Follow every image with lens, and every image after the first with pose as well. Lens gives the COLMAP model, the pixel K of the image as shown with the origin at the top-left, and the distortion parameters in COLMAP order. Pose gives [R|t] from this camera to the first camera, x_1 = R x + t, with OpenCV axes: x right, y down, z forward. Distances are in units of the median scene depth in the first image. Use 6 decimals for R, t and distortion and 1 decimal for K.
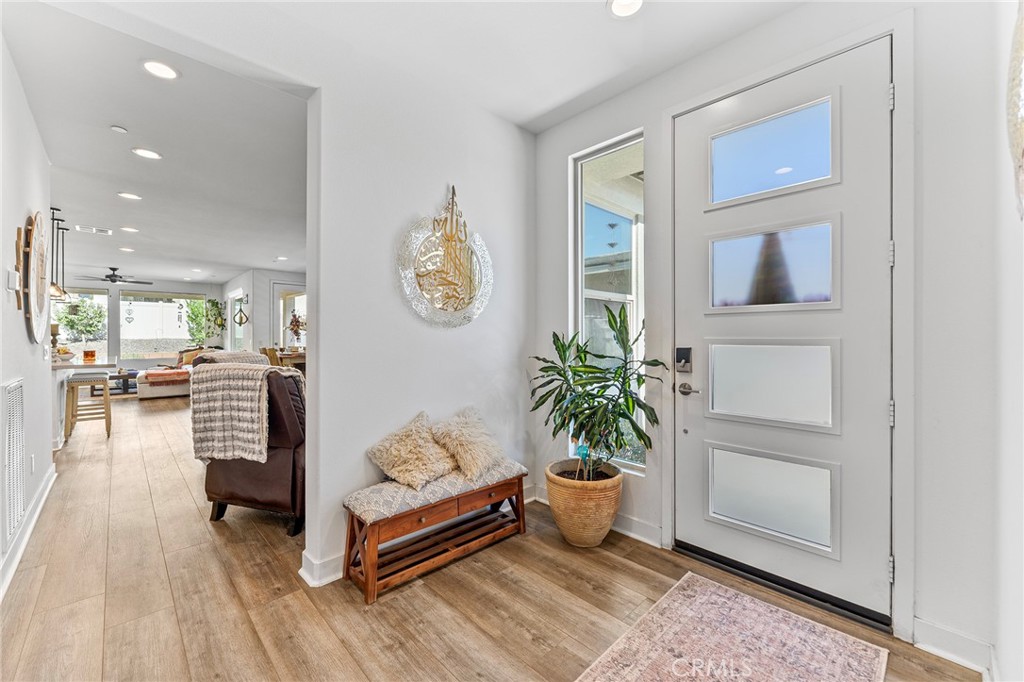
lens RADIAL K [[411.5, 0, 510.9], [0, 411.5, 337.4], [0, 0, 1]] dist [-0.003151, -0.000400]
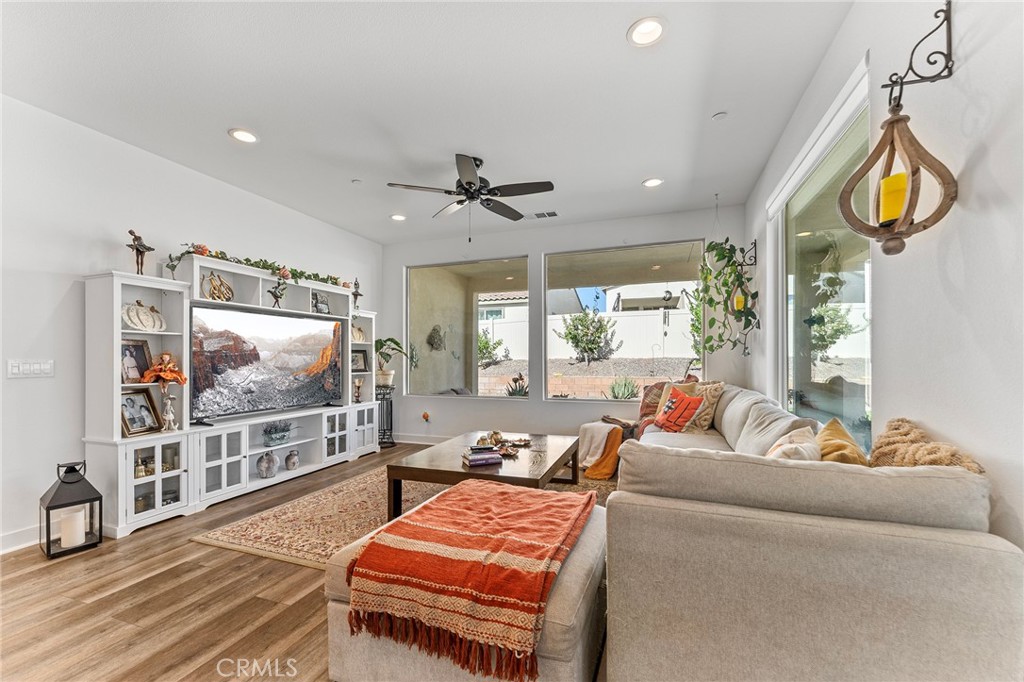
lens RADIAL K [[411.5, 0, 523.8], [0, 411.5, 358.7], [0, 0, 1]] dist [-0.003151, -0.000400]
pose [[0.462817, 0.000396, -0.886454, -0.508358], [-0.000182, 1.000000, 0.000352, 0.006582], [0.886454, -0.000002, 0.462817, 0.710854]]
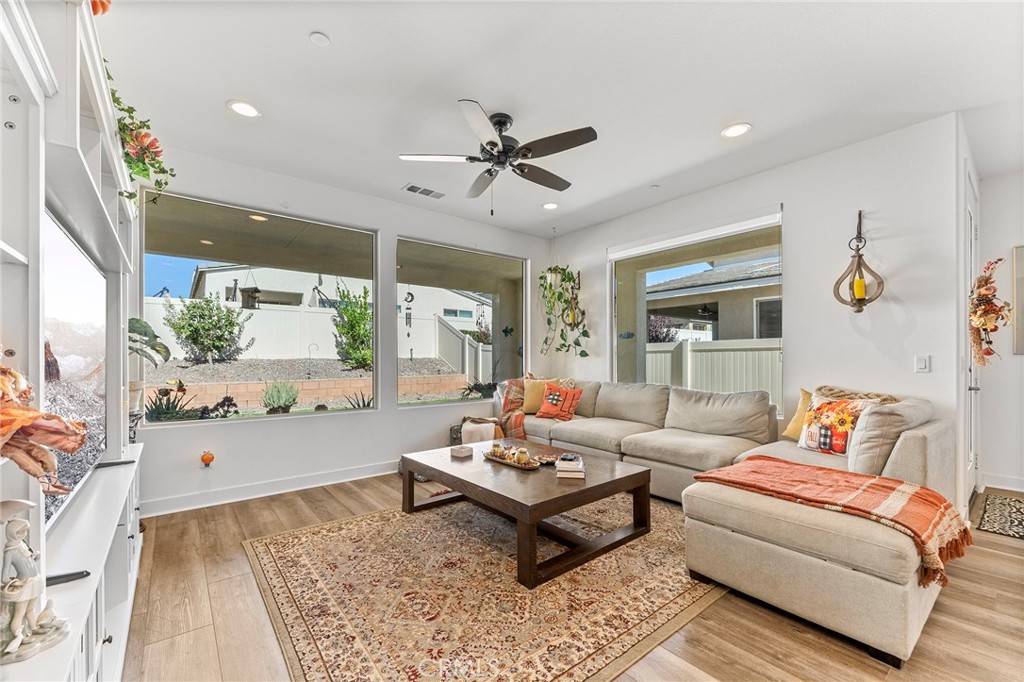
lens RADIAL K [[411.5, 0, 494.4], [0, 411.5, 361.8], [0, 0, 1]] dist [-0.003151, -0.000400]
pose [[0.995936, 0.000797, -0.090055, -0.774658], [-0.000382, 0.999989, 0.004630, 0.007603], [0.090058, -0.004577, 0.995926, 0.569392]]
